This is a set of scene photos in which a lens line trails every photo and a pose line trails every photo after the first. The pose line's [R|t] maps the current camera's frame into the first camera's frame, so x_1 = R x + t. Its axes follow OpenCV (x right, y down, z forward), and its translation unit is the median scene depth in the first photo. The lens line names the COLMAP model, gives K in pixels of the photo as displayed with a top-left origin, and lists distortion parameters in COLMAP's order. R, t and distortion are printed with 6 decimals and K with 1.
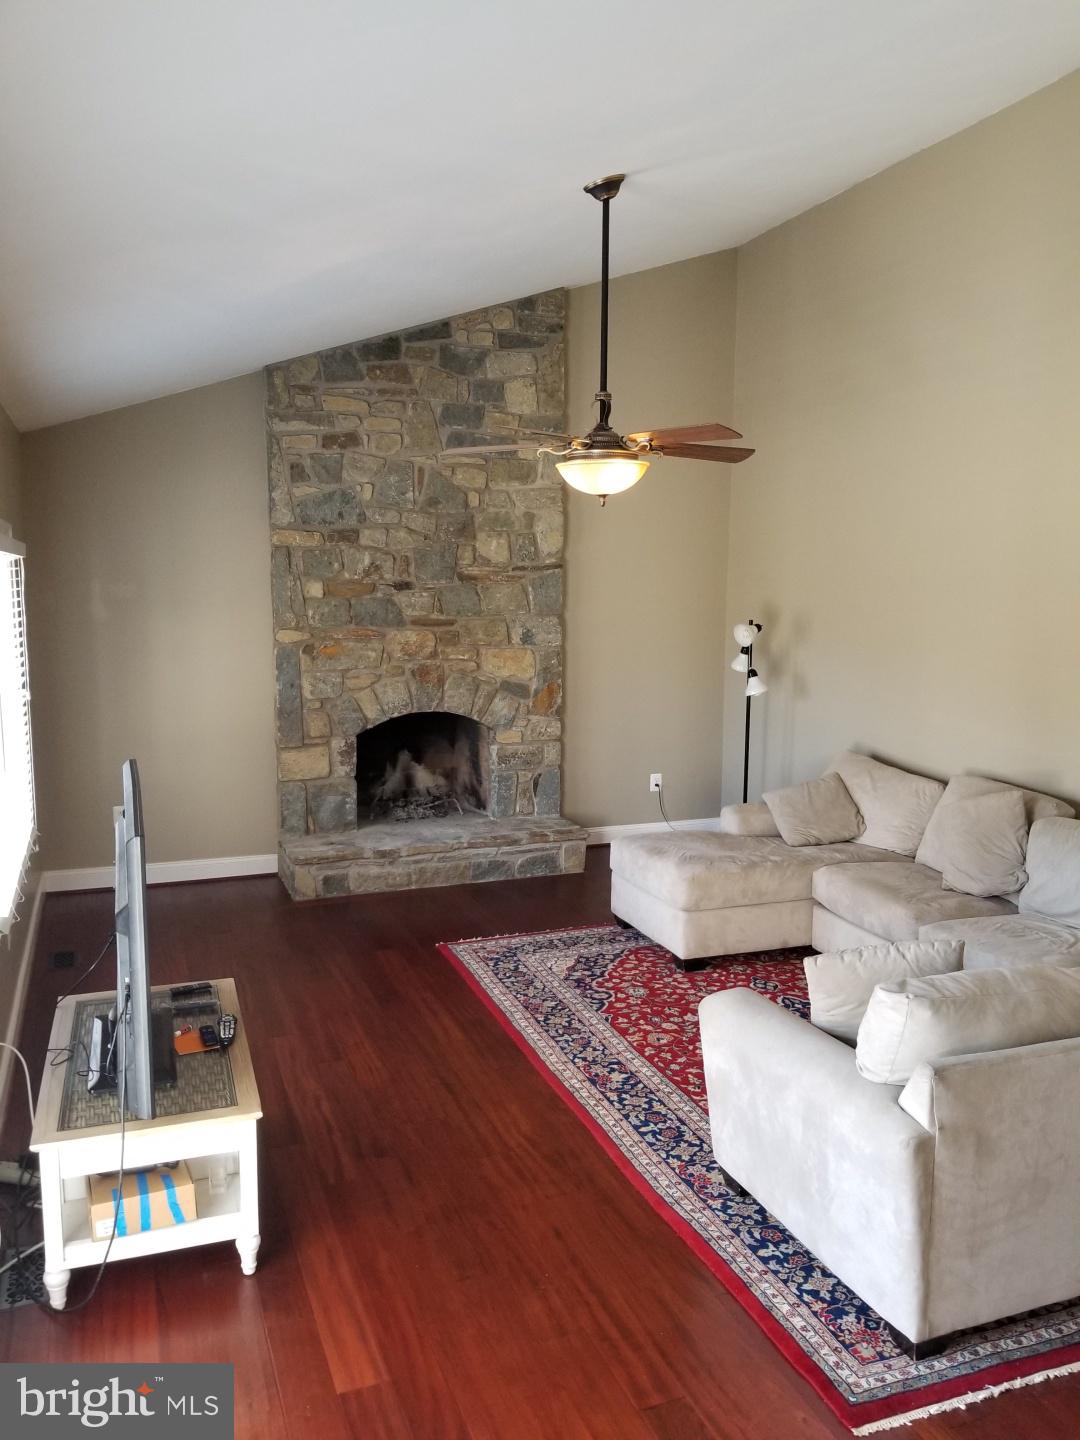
lens RADIAL K [[1143.9, 0, 580.4], [0, 1143.9, 727.1], [0, 0, 1]] dist [0.111043, -0.242419]
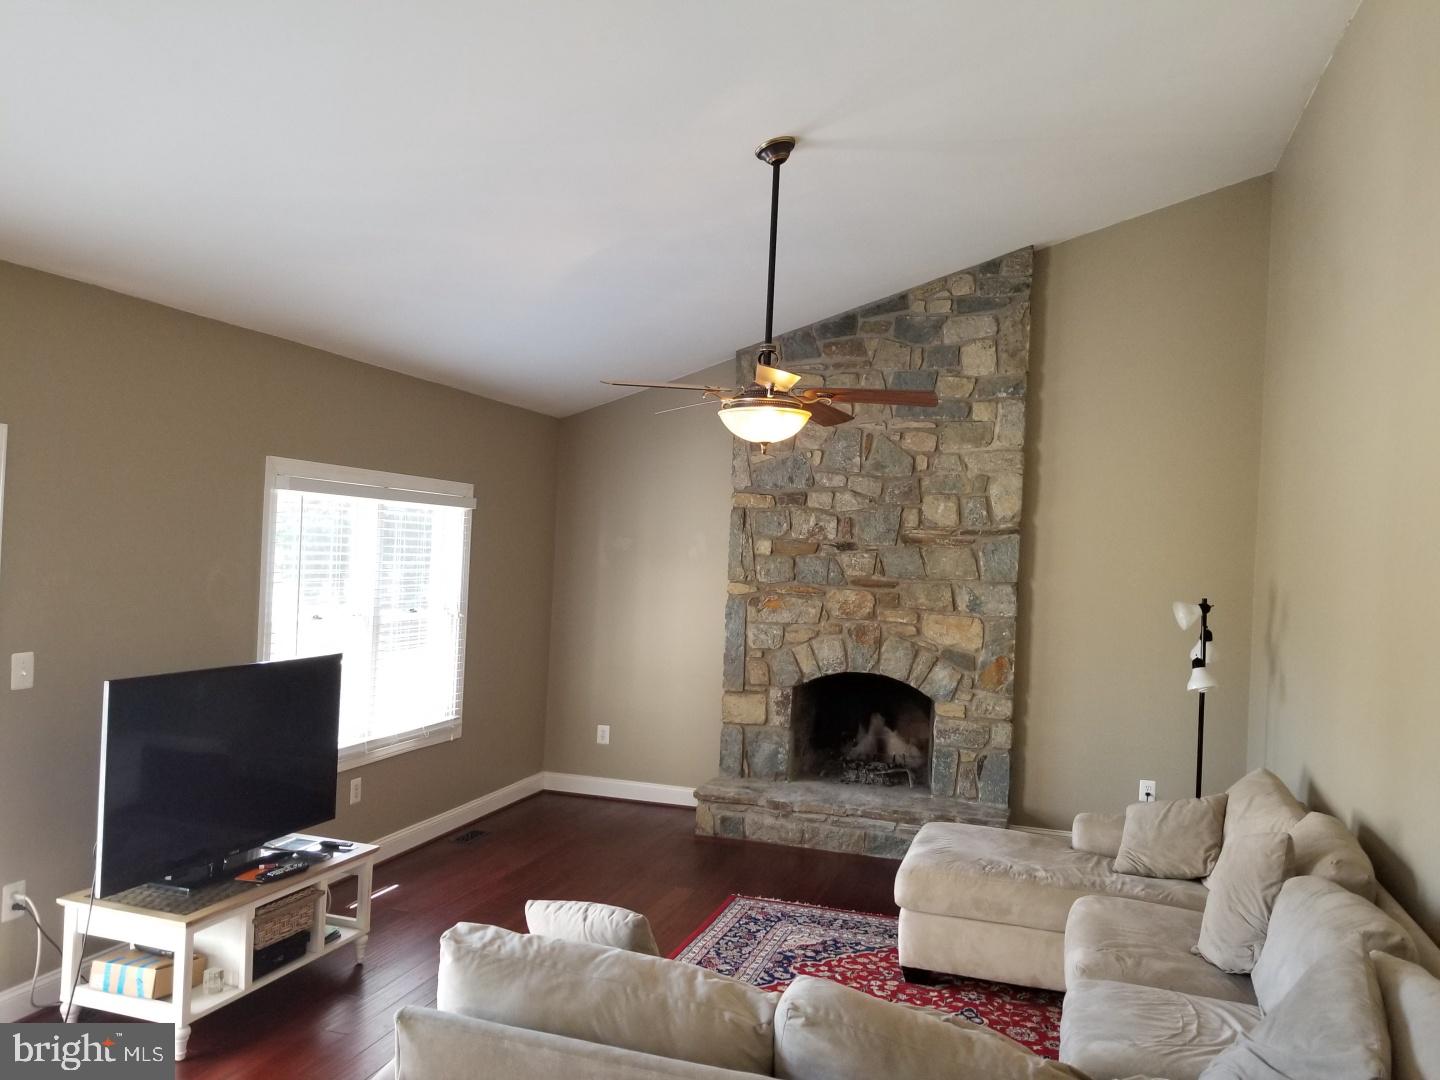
lens RADIAL K [[1143.9, 0, 720.0], [0, 1143.9, 540.0], [0, 0, 1]] dist [0.111043, -0.242419]
pose [[0.771595, 0.021246, -0.635759, 0.411076], [-0.118686, 0.986700, -0.111070, -0.001780], [0.624944, 0.161157, 0.763855, 0.148195]]
